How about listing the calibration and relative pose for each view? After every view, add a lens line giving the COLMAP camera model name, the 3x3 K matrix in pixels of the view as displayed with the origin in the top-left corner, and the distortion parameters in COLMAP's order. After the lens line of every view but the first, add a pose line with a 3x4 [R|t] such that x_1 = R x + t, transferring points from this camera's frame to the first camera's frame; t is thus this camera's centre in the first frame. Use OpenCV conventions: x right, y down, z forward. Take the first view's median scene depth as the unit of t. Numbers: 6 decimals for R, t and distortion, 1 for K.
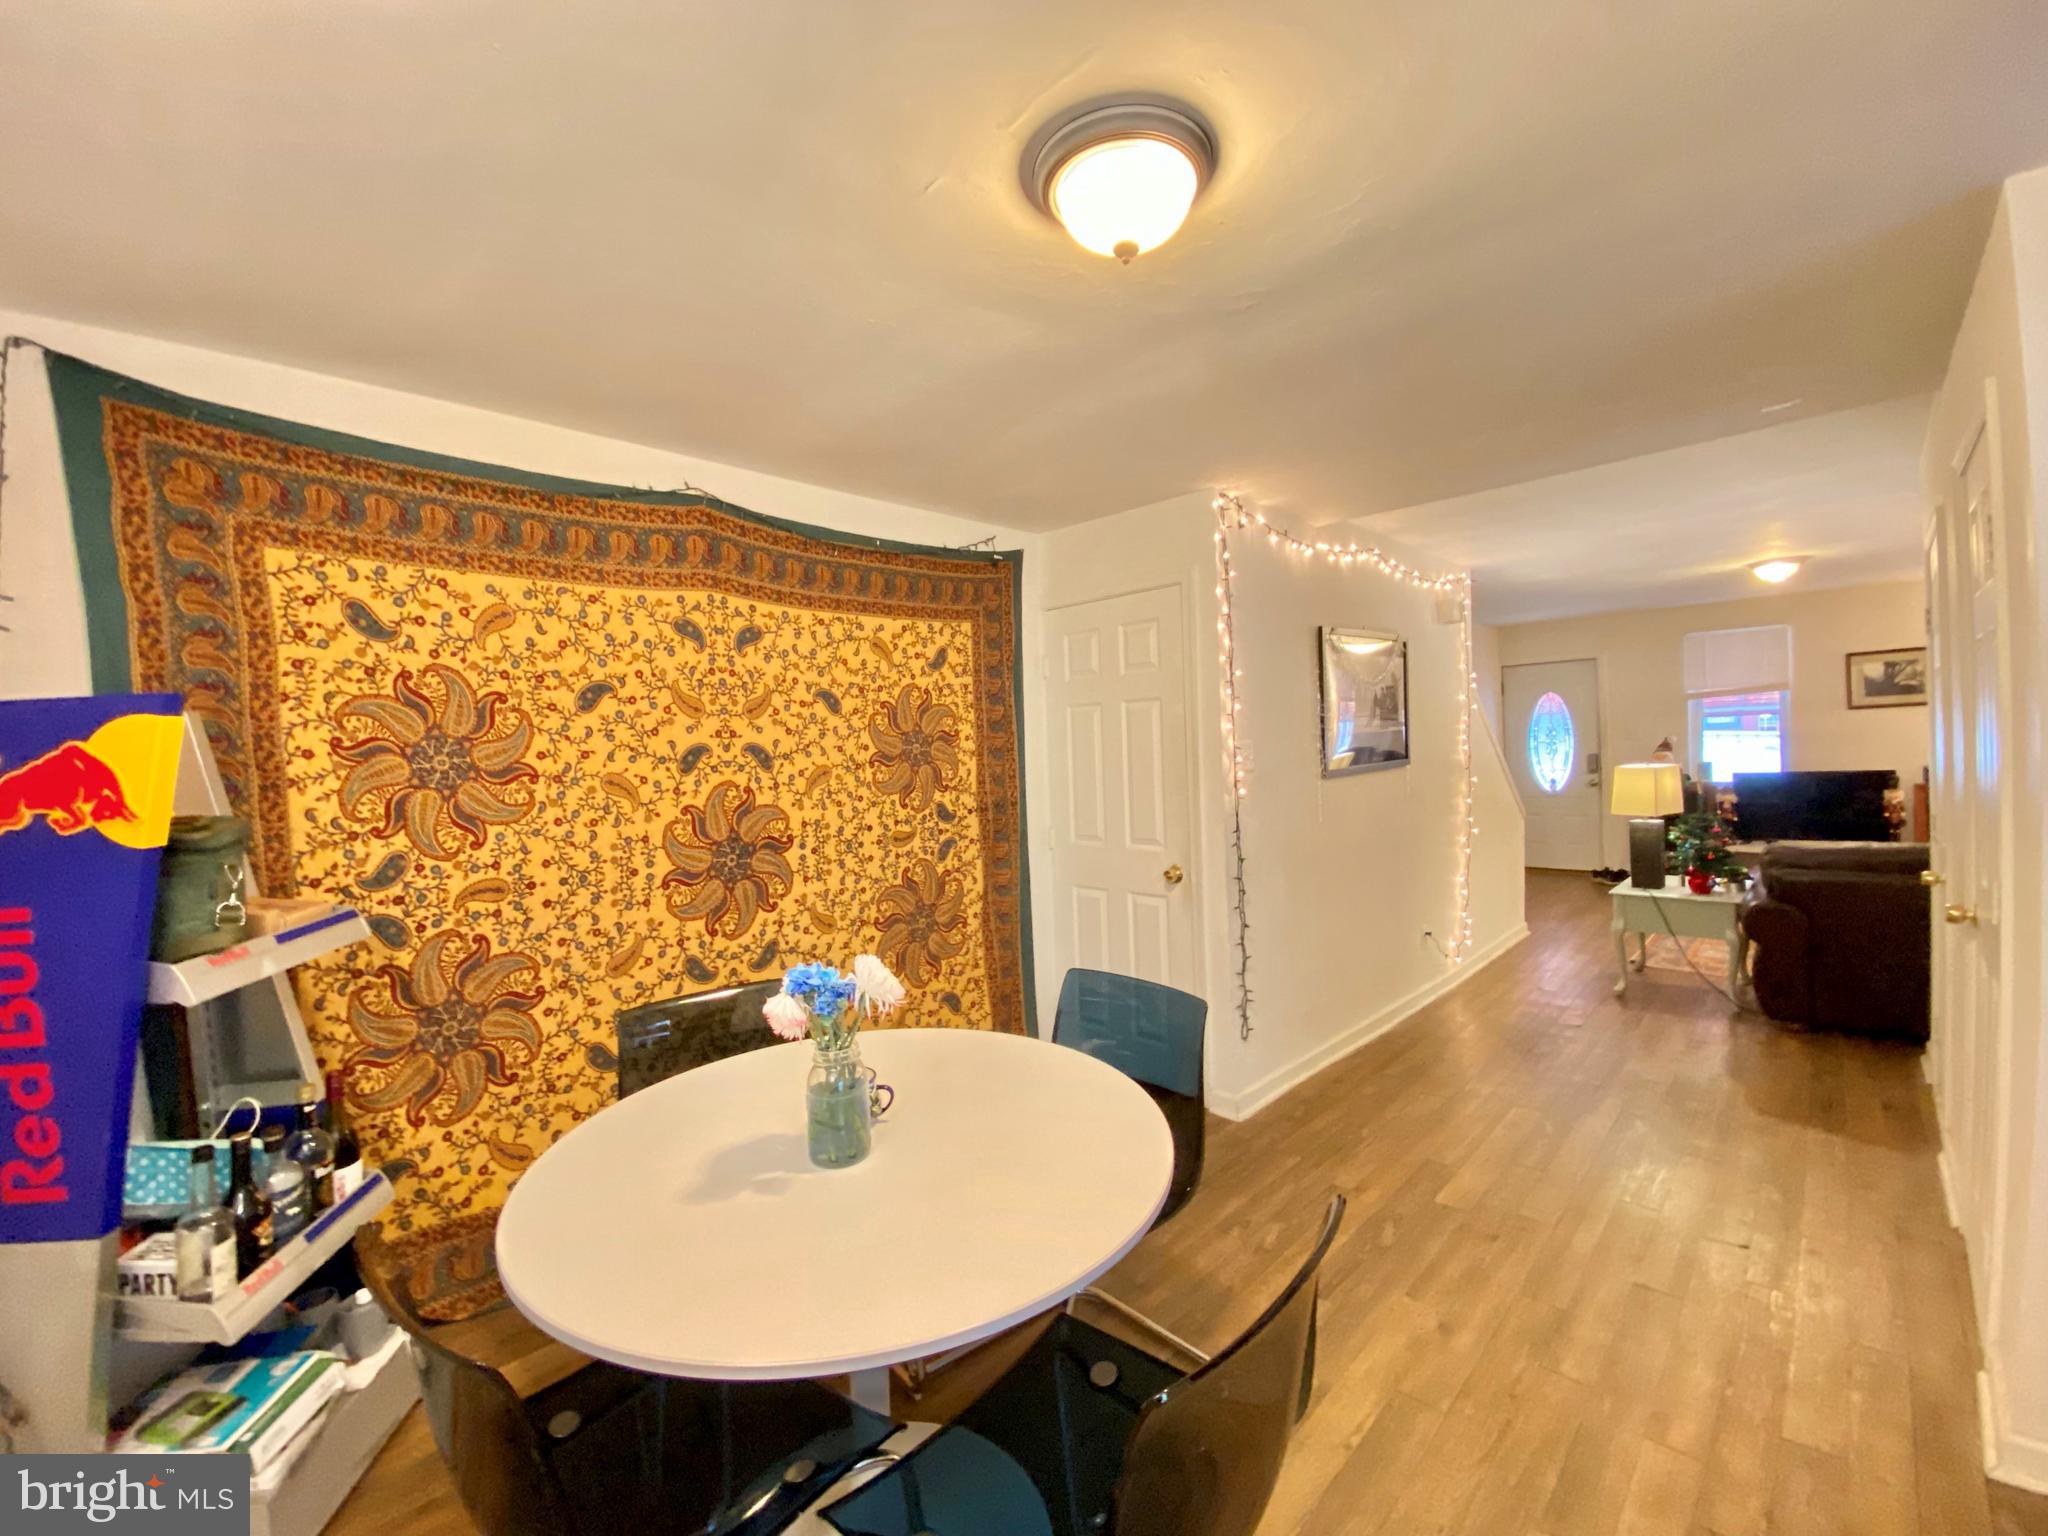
lens RADIAL K [[826.8, 0, 1024.0], [0, 826.8, 768.0], [0, 0, 1]] dist [0.029072, -0.022192]
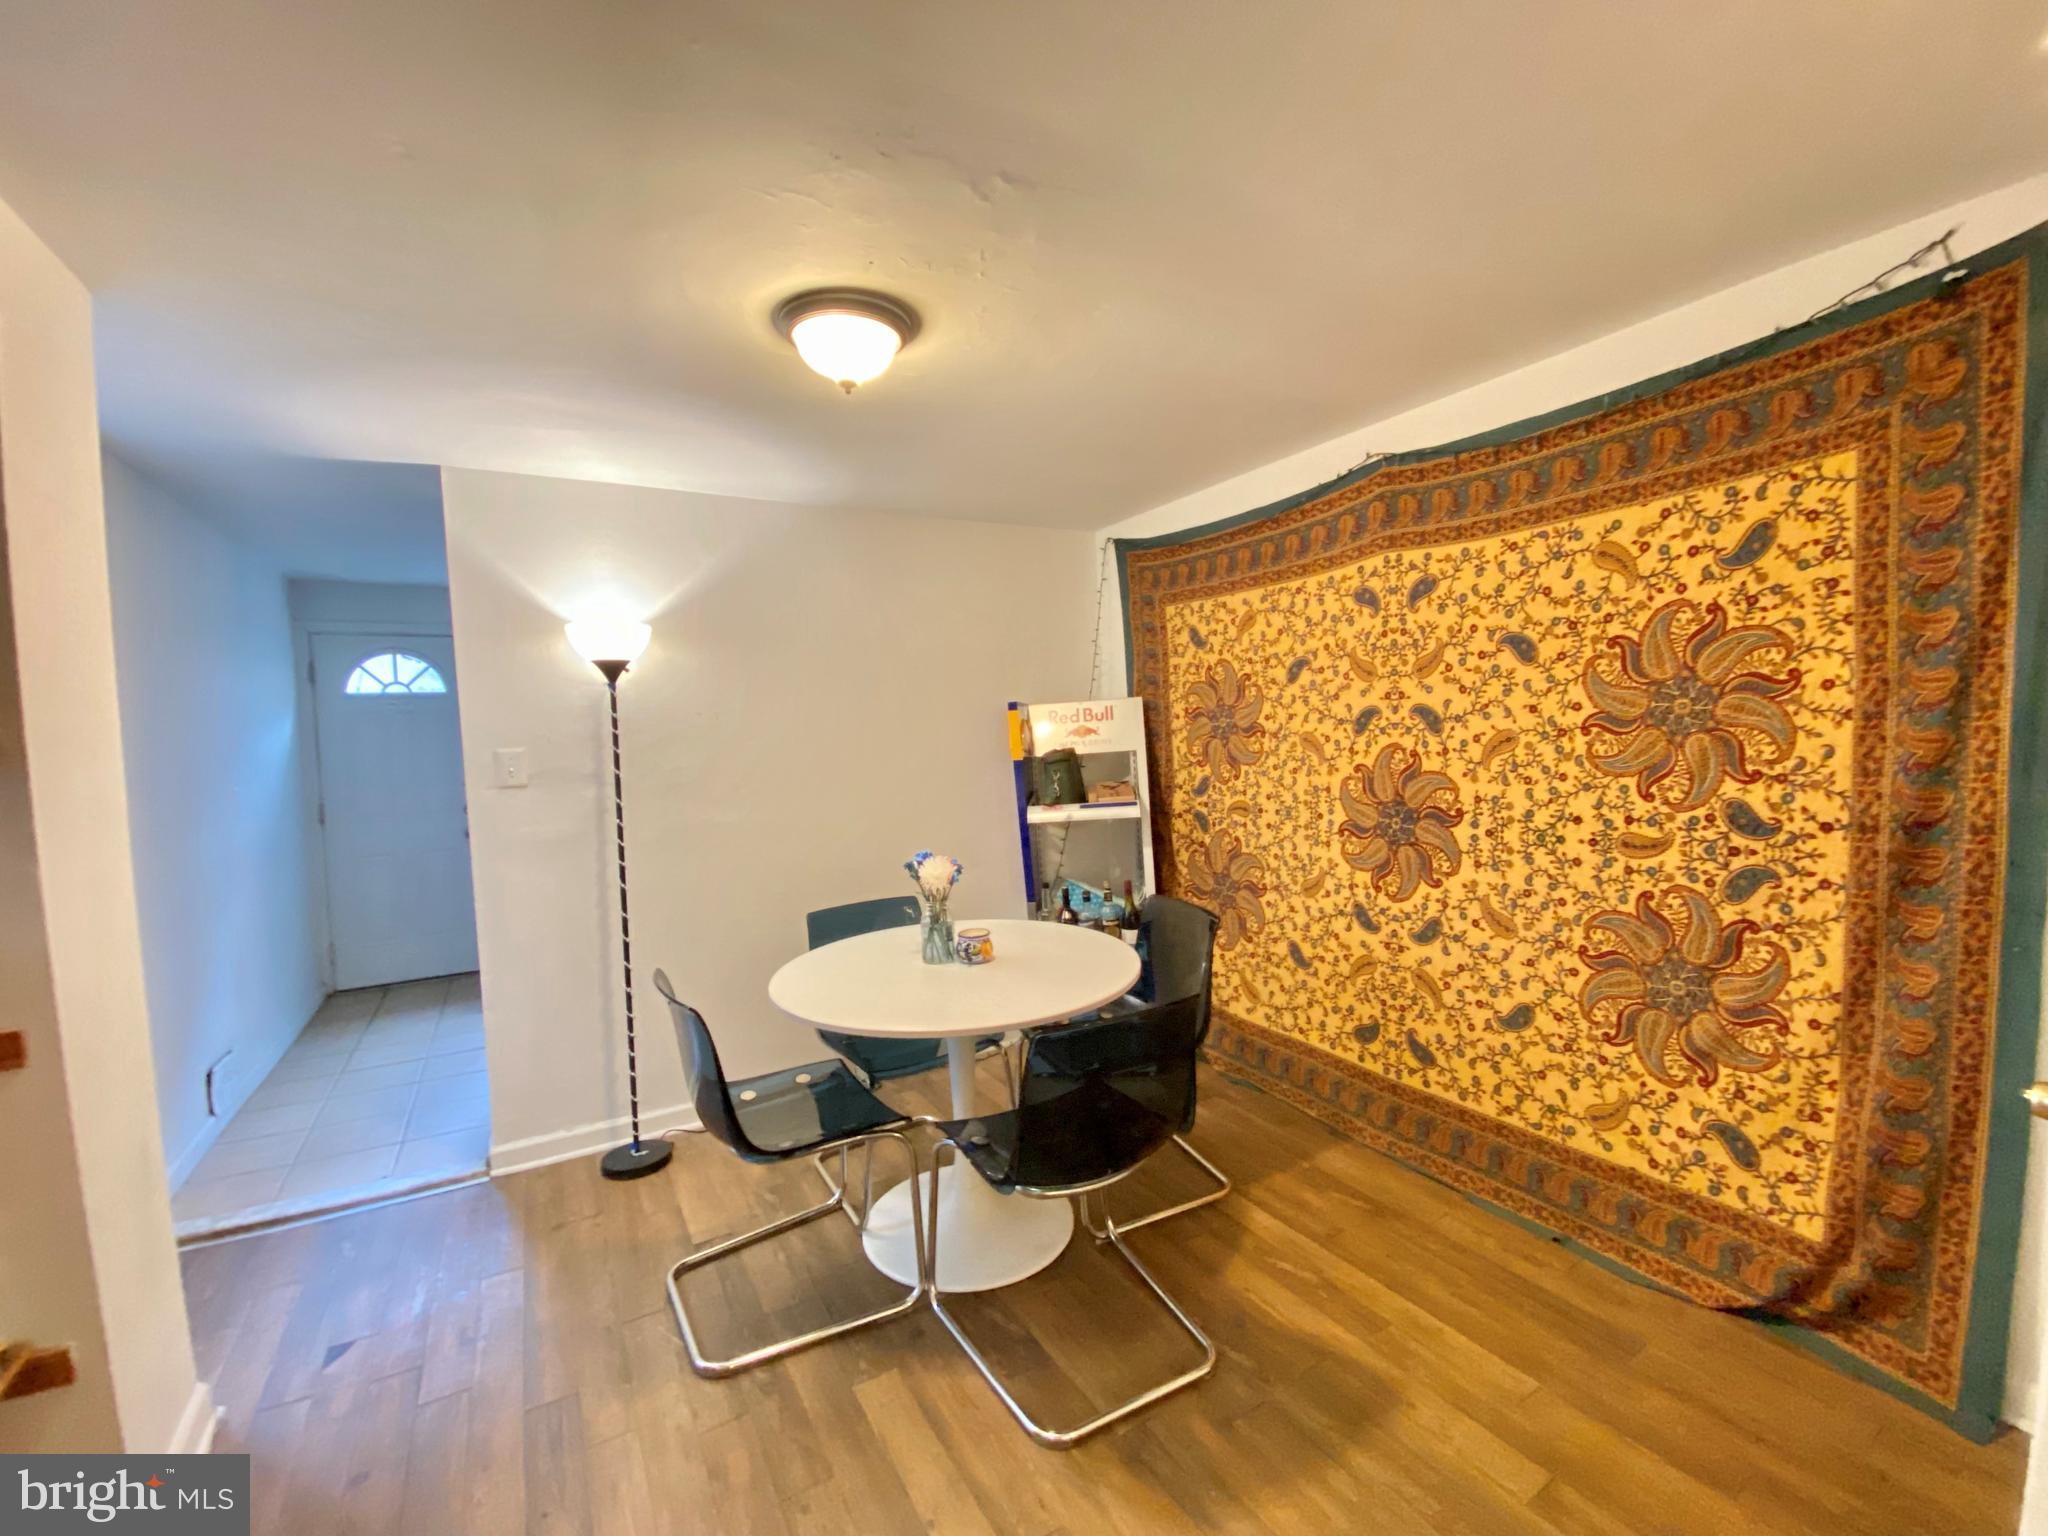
lens RADIAL K [[826.8, 0, 1024.0], [0, 826.8, 768.0], [0, 0, 1]] dist [0.029072, -0.022192]
pose [[-0.260681, 0.095136, -0.960726, 0.678801], [0.027347, 0.995461, 0.091155, -0.054727], [0.965038, -0.002510, -0.262099, 0.792102]]
